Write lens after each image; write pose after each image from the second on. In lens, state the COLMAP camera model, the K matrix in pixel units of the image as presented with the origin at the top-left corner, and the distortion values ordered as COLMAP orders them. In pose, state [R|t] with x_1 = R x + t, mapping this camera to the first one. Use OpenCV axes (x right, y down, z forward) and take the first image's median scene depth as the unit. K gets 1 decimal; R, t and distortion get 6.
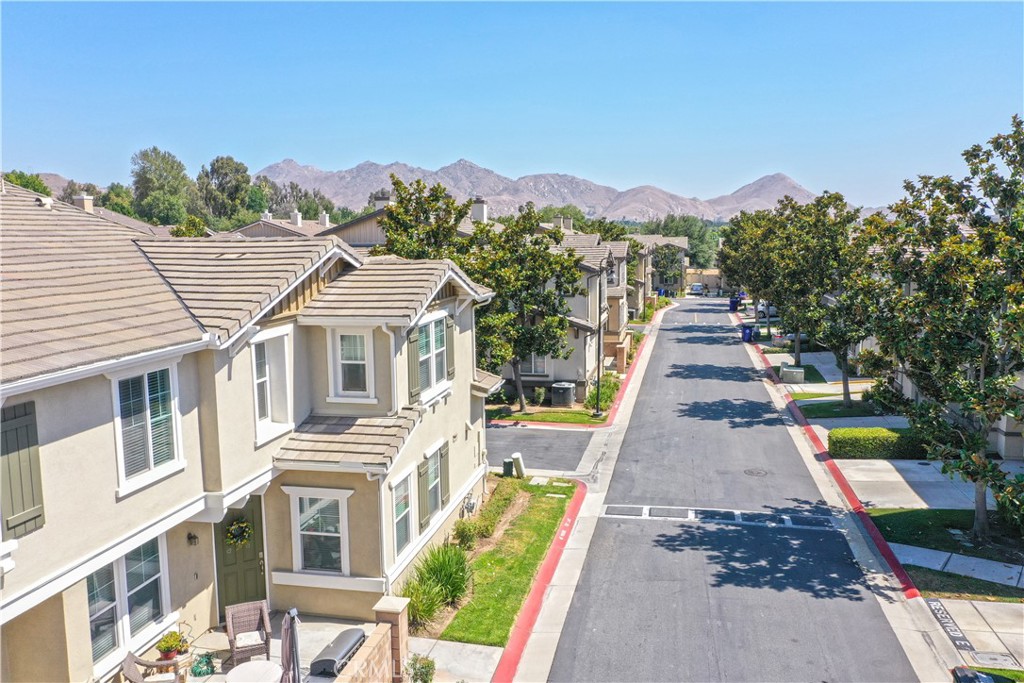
lens RADIAL K [[816.0, 0, 511.7], [0, 816.0, 340.0], [0, 0, 1]] dist [0.014754, 0.006636]
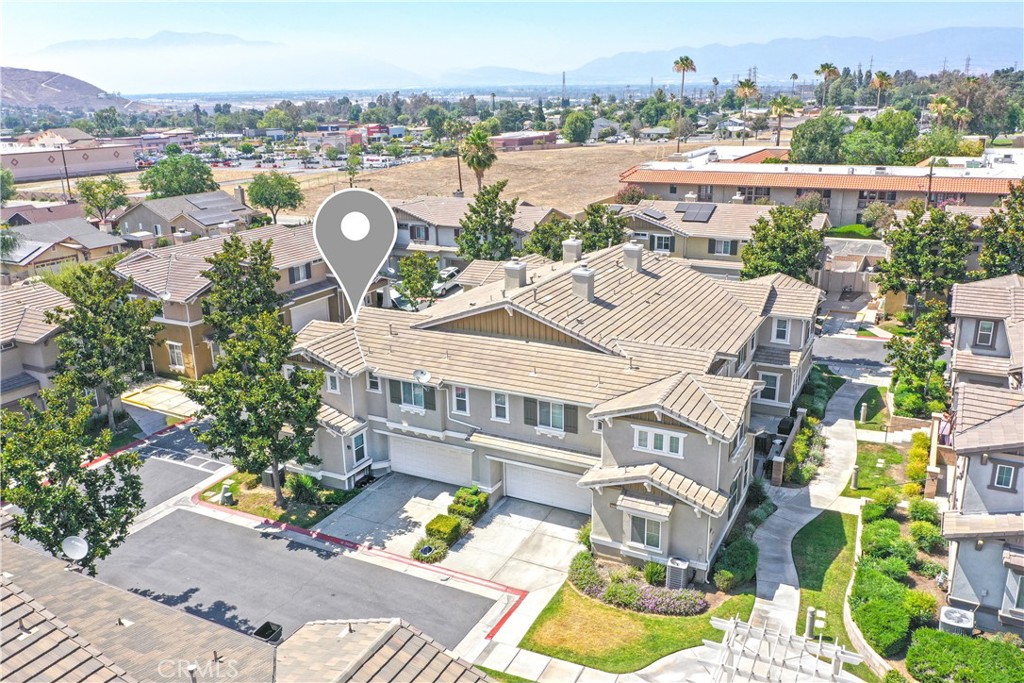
lens RADIAL K [[816.0, 0, 506.3], [0, 816.0, 340.4], [0, 0, 1]] dist [0.014754, 0.006636]
pose [[-0.963135, -0.050438, 0.264249, -0.941899], [0.063909, 0.911249, 0.406867, -0.736749], [-0.261318, 0.408755, -0.874433, 2.241918]]
